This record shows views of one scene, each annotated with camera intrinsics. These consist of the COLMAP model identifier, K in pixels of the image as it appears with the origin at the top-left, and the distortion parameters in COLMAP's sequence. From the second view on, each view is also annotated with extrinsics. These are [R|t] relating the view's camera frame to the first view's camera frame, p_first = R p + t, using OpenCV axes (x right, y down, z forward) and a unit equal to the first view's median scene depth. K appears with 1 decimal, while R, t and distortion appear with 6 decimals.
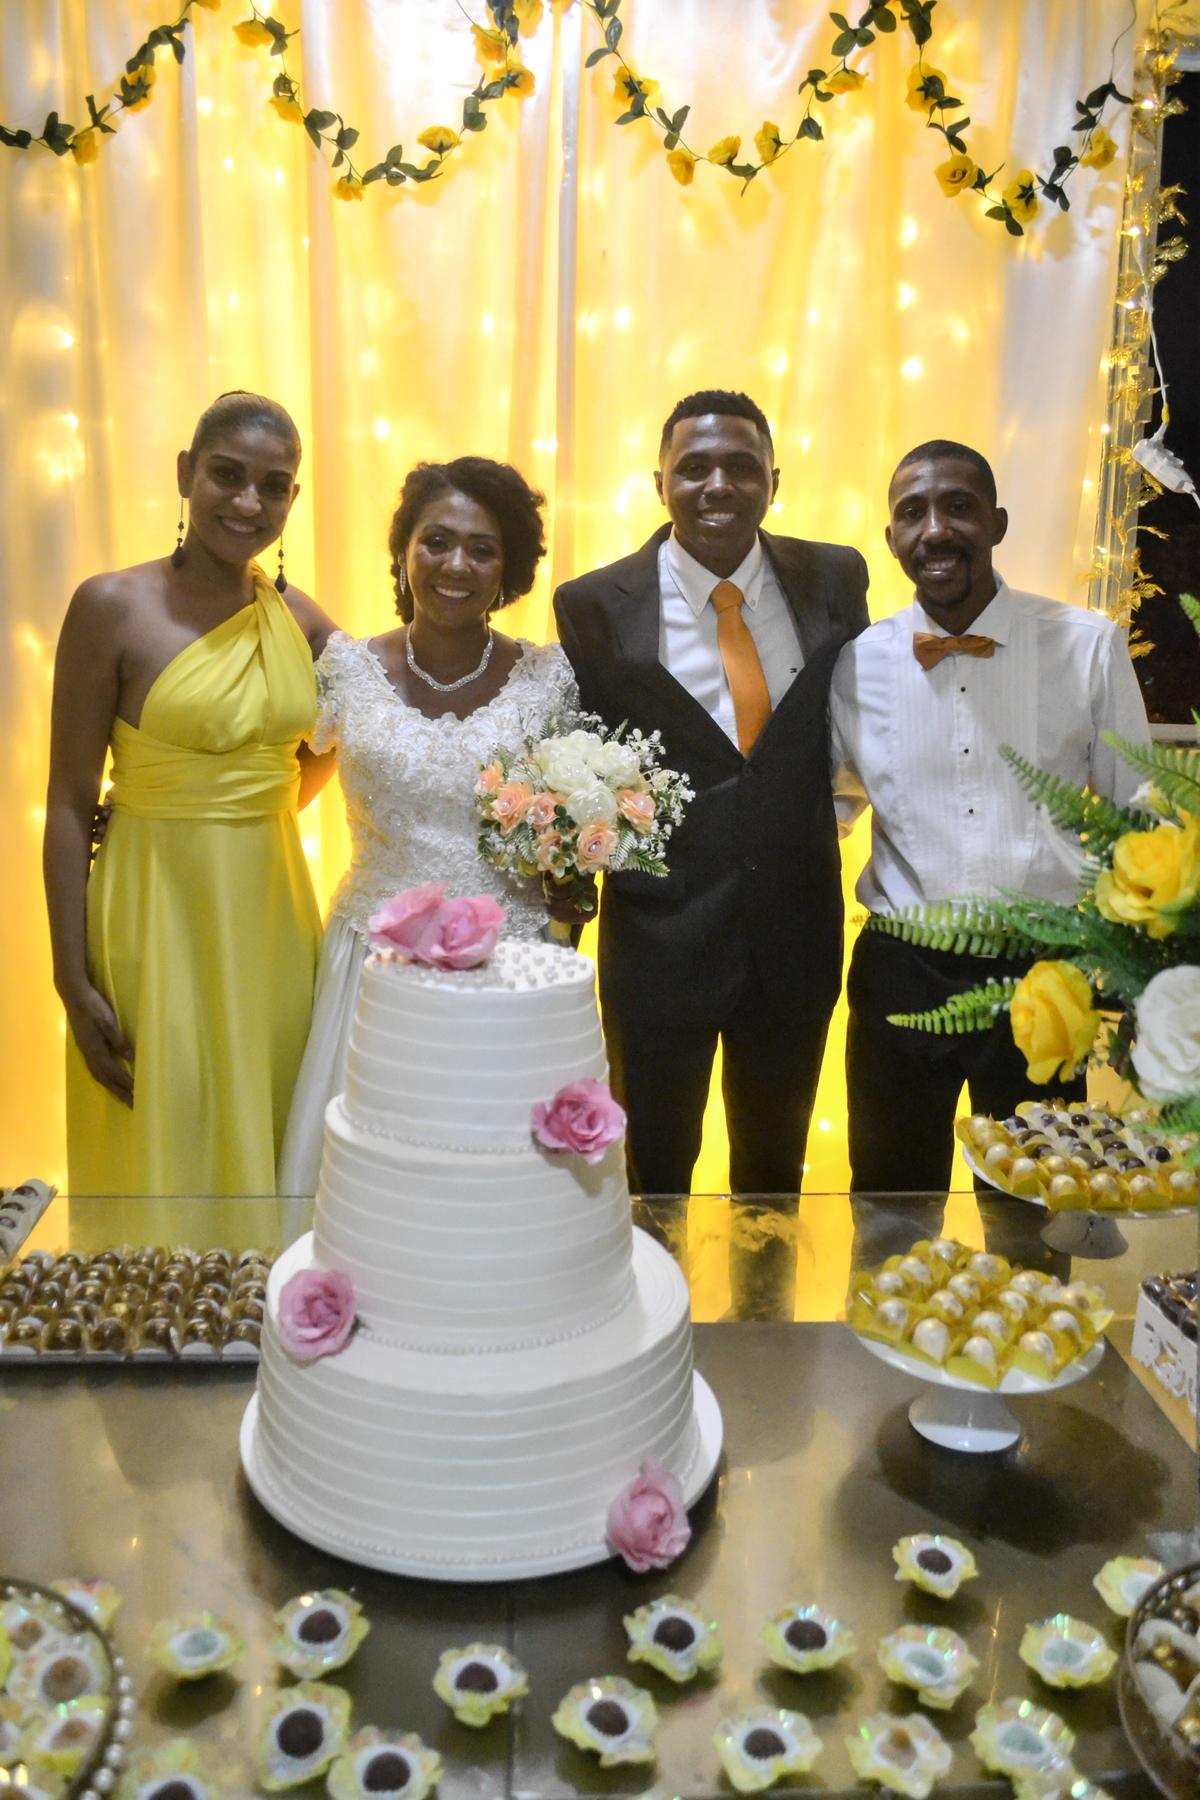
lens RADIAL K [[1443.8, 0, 598.5], [0, 1443.8, 908.9], [0, 0, 1]] dist [-0.077214, 0.002207]
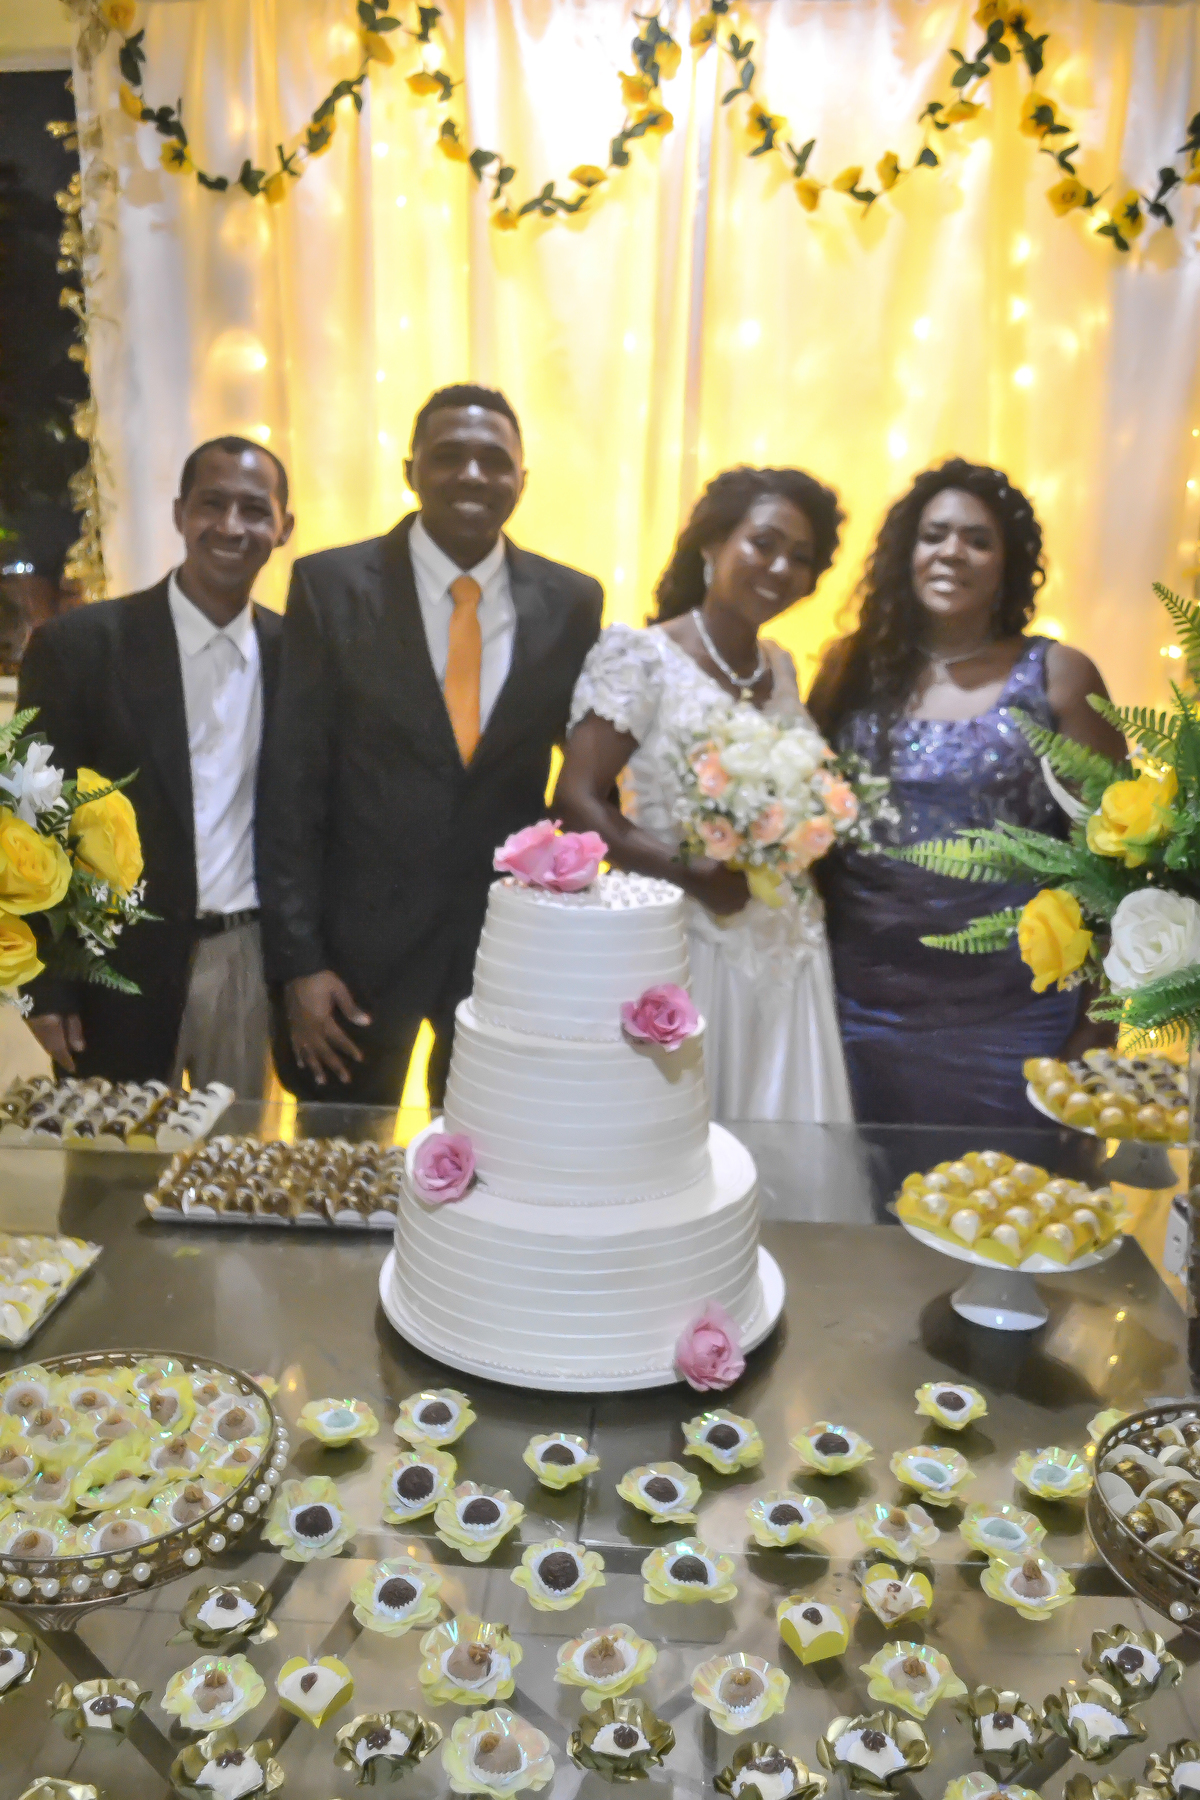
lens RADIAL K [[1443.8, 0, 598.1], [0, 1443.8, 913.8], [0, 0, 1]] dist [-0.077214, 0.002207]
pose [[0.993417, 0.024555, -0.111892, 0.054337], [-0.023918, 0.999689, 0.007034, 0.042092], [0.112030, -0.004311, 0.993695, -0.169595]]
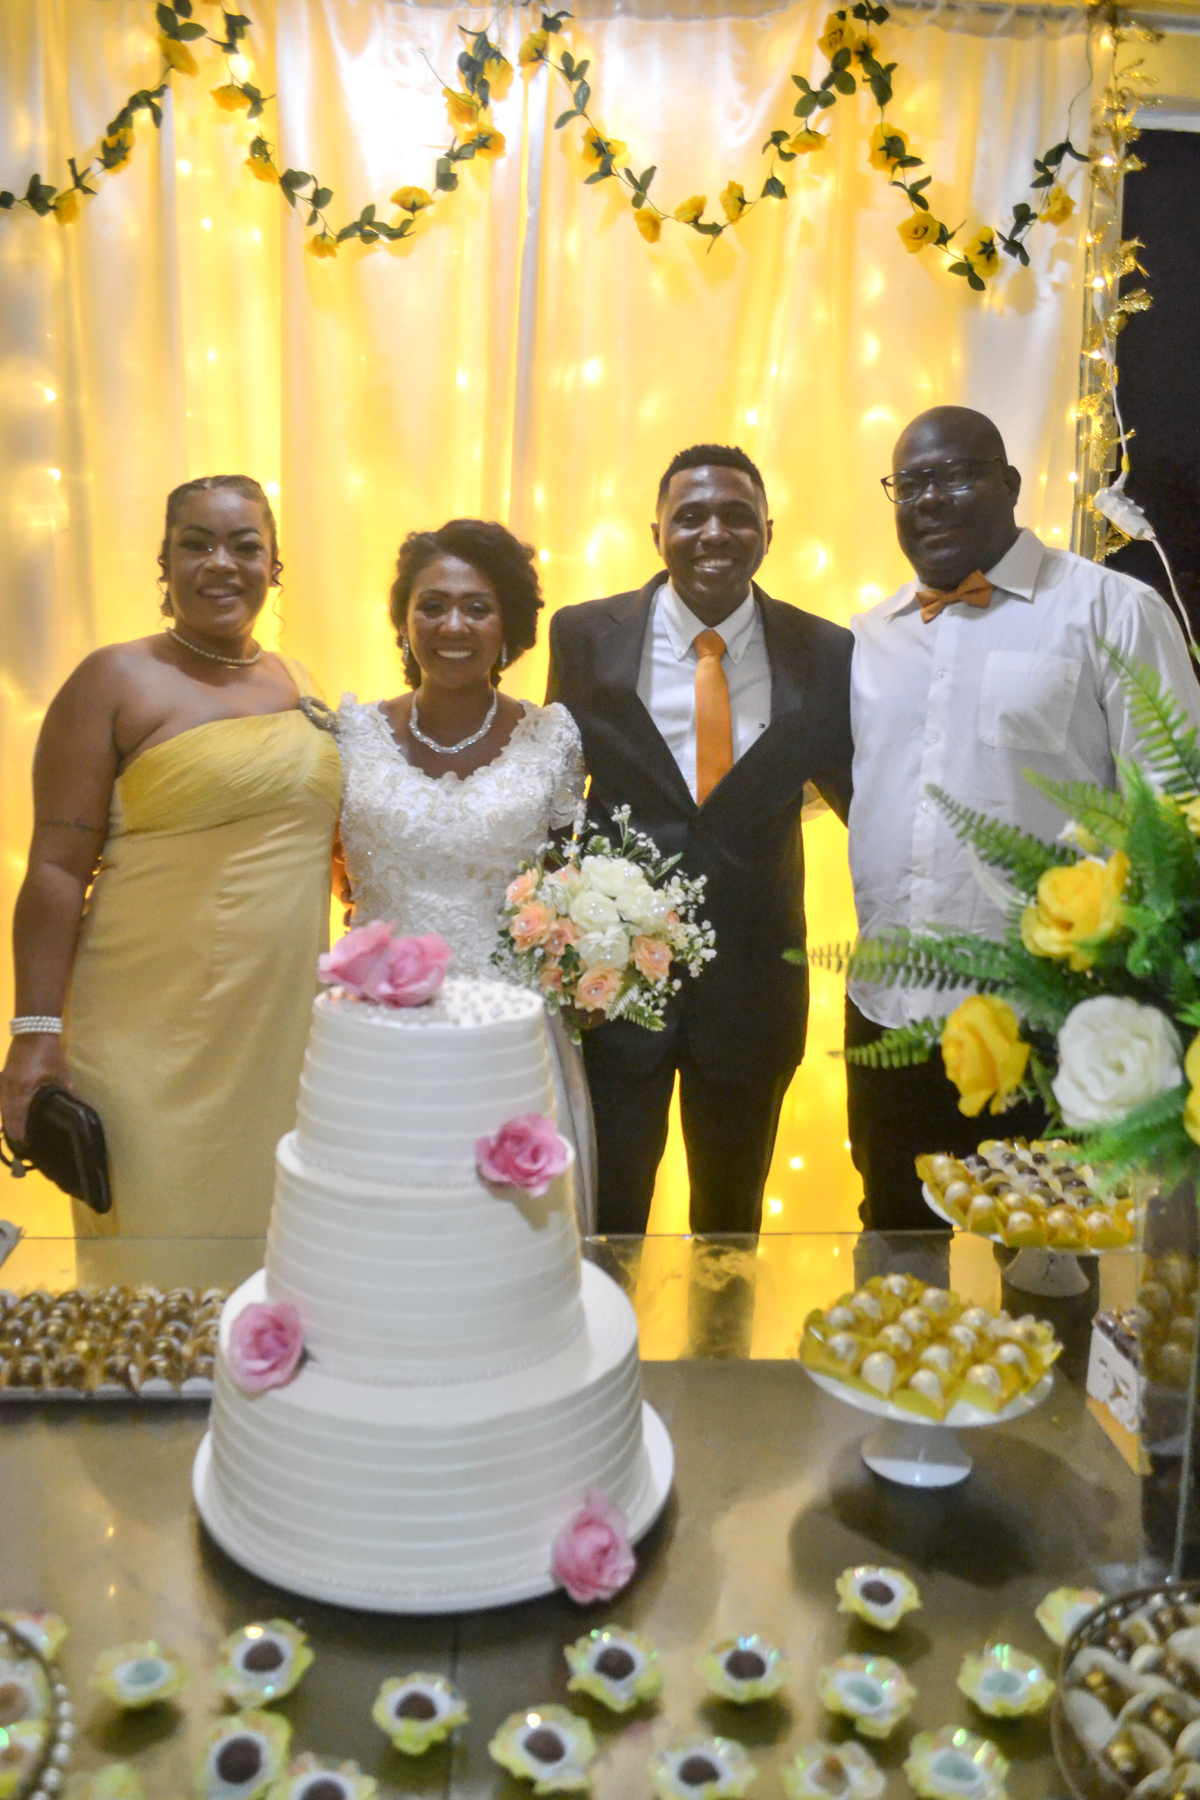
lens RADIAL K [[1443.8, 0, 598.9], [0, 1443.8, 915.2], [0, 0, 1]] dist [-0.077214, 0.002207]
pose [[0.999993, -0.003569, 0.000831, 0.032035], [0.003593, 0.999551, -0.029743, 0.006816], [-0.000725, 0.029746, 0.999557, -0.016353]]
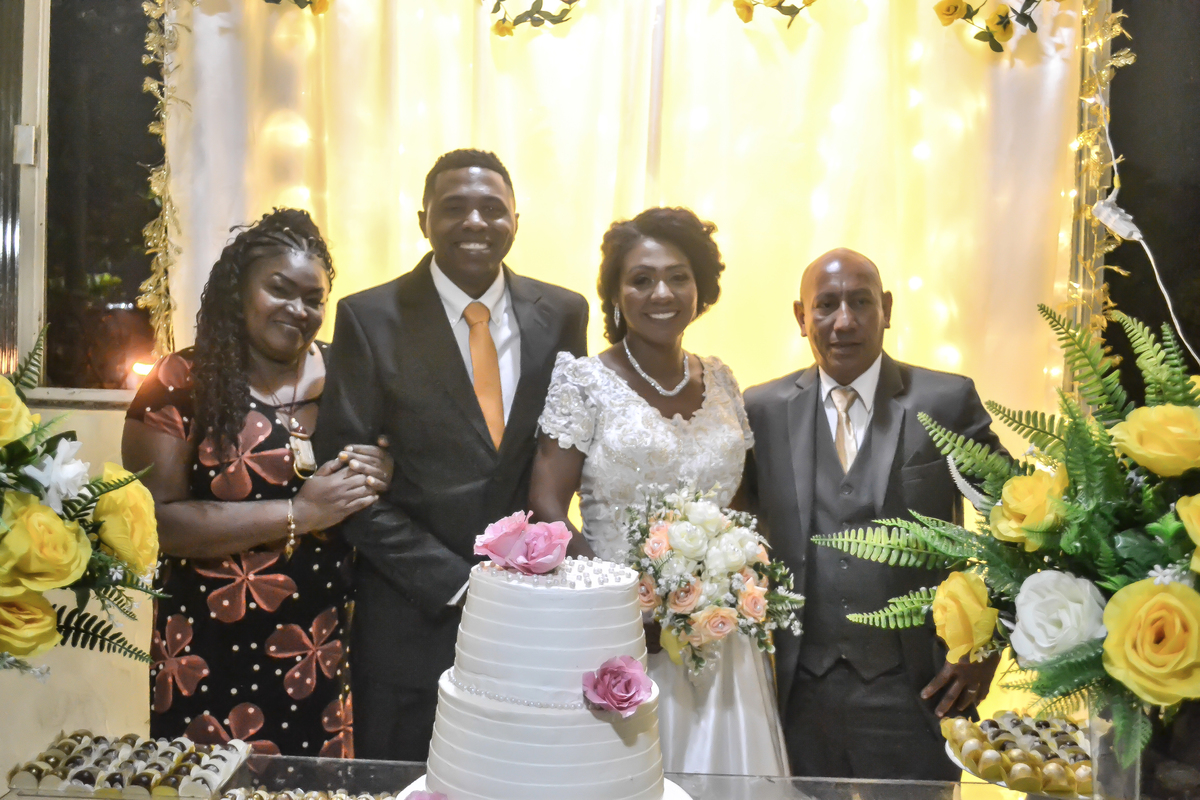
lens RADIAL K [[1172.8, 0, 599.6], [0, 1172.8, 404.7], [0, 0, 1]] dist [-0.065234, 0.000000]
pose [[0.994564, 0.010329, -0.103613, 0.064720], [-0.025703, 0.988629, -0.148164, 0.038384], [0.100904, 0.150022, 0.983520, -0.104092]]
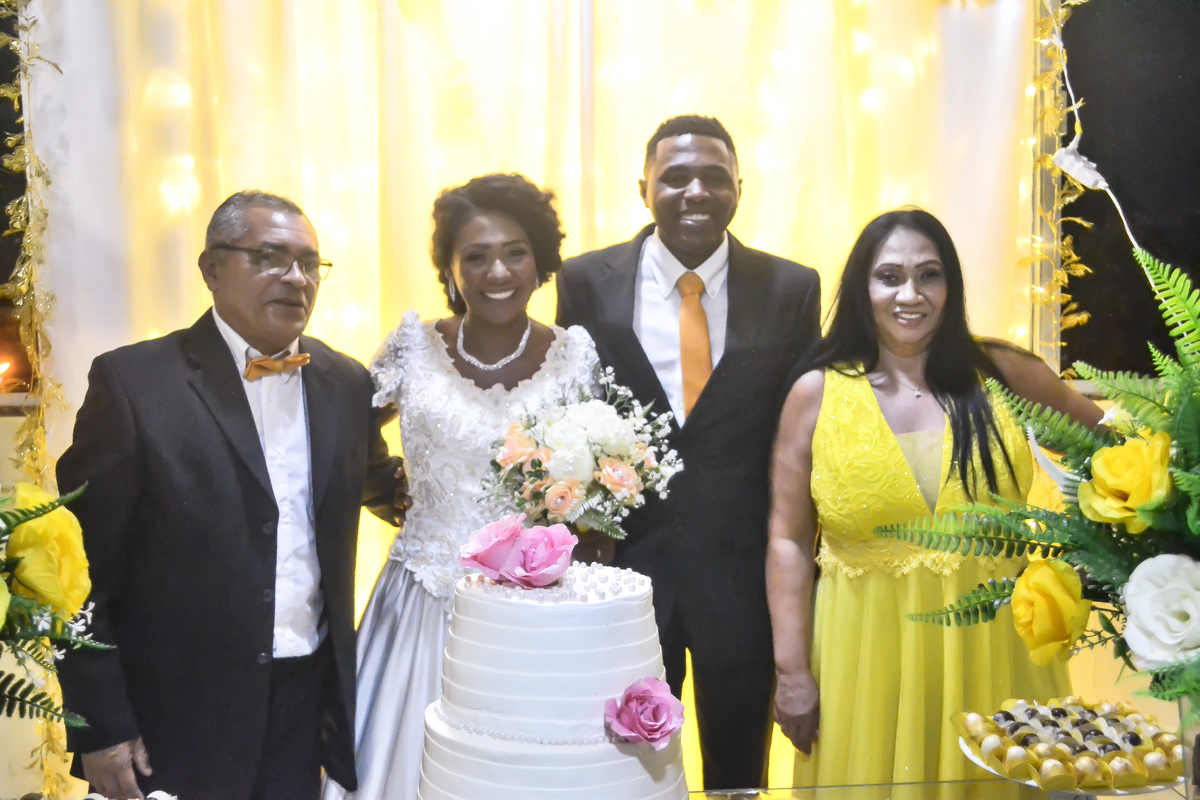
lens RADIAL K [[1212.7, 0, 594.3], [0, 1212.7, 398.5], [0, 0, 1]] dist [-0.056958, 0.000000]
pose [[0.999495, -0.031074, -0.006614, -0.032475], [0.029872, 0.990070, -0.137367, 0.022053], [0.010817, 0.137100, 0.990498, -0.003598]]
